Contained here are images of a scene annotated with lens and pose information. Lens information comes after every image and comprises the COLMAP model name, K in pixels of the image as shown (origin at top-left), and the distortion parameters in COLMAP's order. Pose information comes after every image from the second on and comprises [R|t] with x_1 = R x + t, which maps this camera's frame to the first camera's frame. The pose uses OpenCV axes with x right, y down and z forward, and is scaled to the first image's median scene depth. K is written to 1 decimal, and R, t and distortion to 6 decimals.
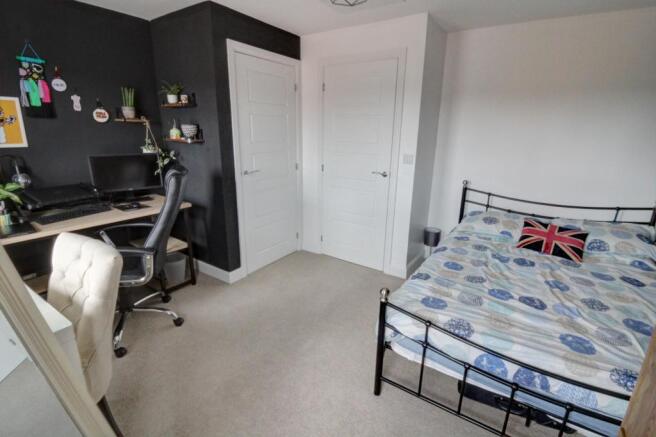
lens RADIAL K [[309.2, 0, 326.8], [0, 309.2, 207.1], [0, 0, 1]] dist [-0.001011, -0.000289]
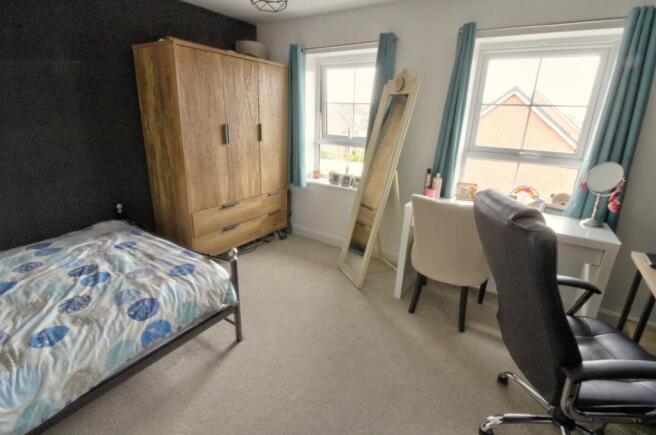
lens RADIAL K [[309.2, 0, 326.8], [0, 309.2, 206.1], [0, 0, 1]] dist [-0.001011, -0.000289]
pose [[-0.998706, -0.049279, -0.012593, -0.137279], [-0.048724, 0.855872, 0.514887, -0.476336], [-0.014595, 0.514834, -0.857166, 1.851101]]
